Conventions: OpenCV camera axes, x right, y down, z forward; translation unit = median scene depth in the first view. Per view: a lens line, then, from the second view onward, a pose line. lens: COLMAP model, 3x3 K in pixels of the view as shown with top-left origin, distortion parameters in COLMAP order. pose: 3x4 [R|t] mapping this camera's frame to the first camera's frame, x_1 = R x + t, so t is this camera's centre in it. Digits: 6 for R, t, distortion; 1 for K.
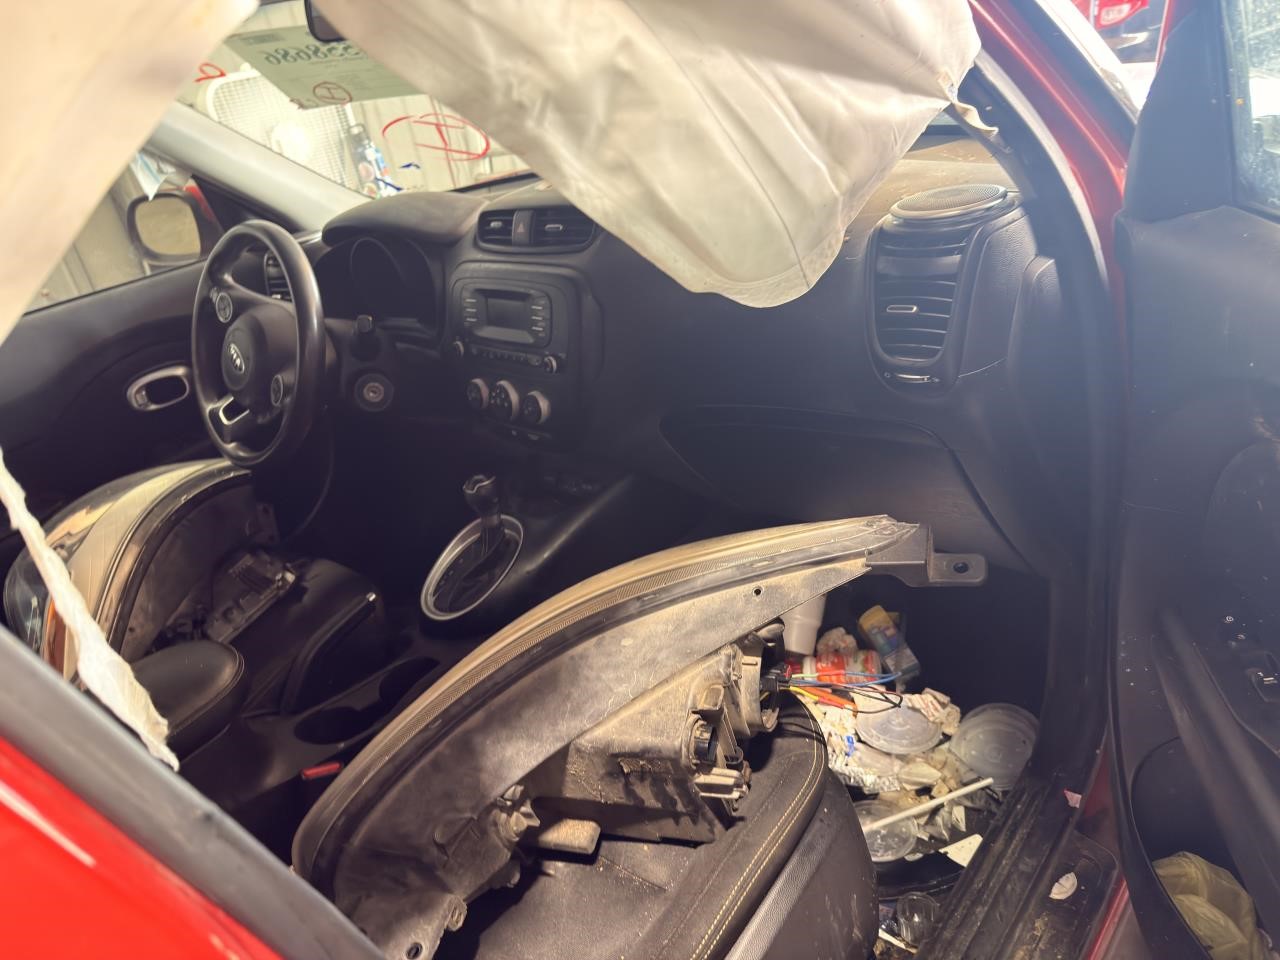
lens RADIAL K [[906.5, 0, 640.0], [0, 906.5, 480.0], [0, 0, 1]] dist [0.038063, -0.051974]
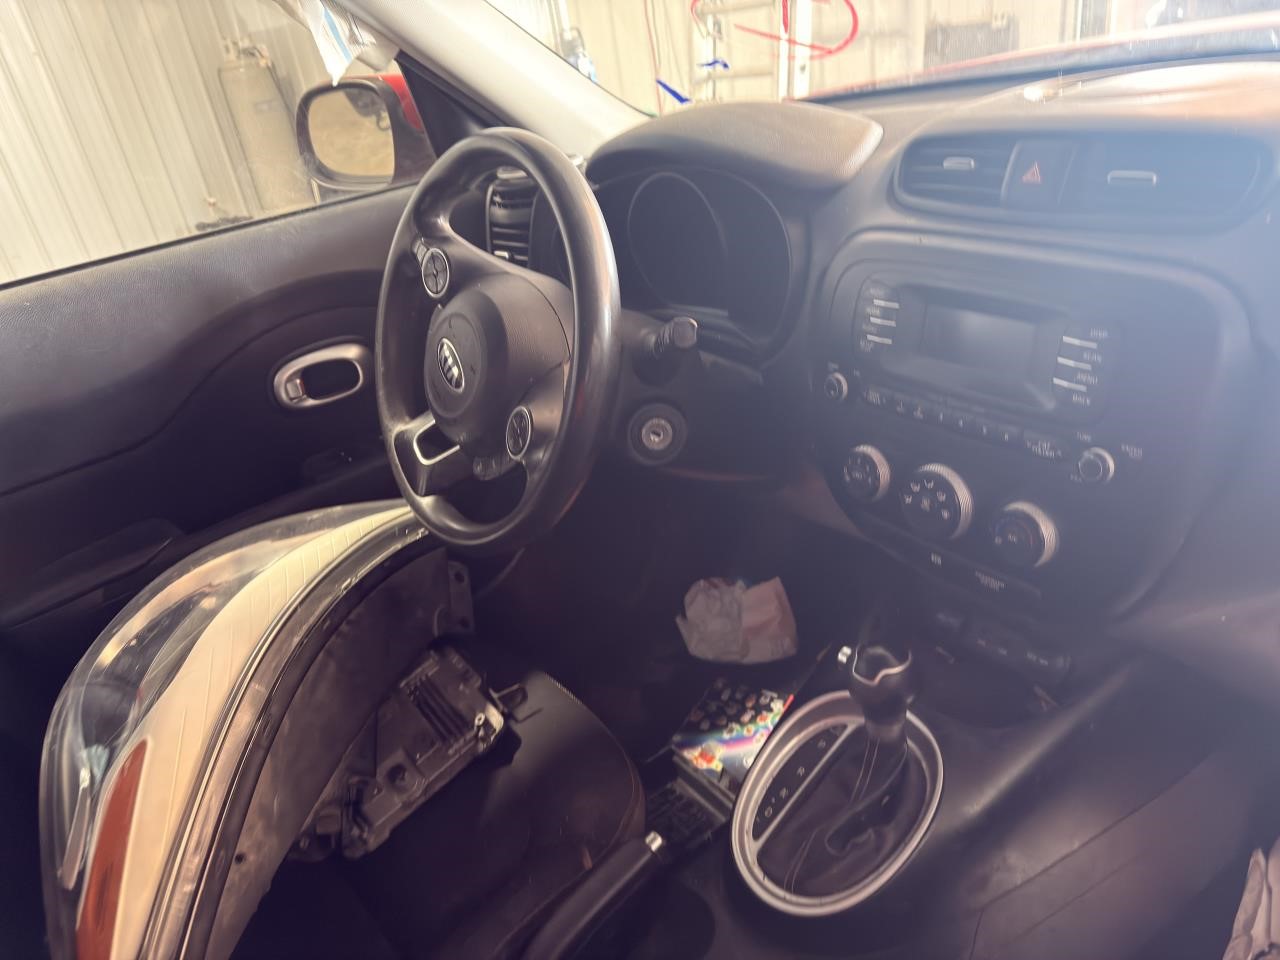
lens RADIAL K [[981.5, 0, 675.1], [0, 981.5, 502.7], [0, 0, 1]] dist [0.149096, -0.299489]
pose [[0.985981, 0.111597, -0.124043, -0.198223], [-0.105385, 0.992877, 0.055579, -0.090132], [0.129362, -0.041728, 0.990719, 0.356946]]
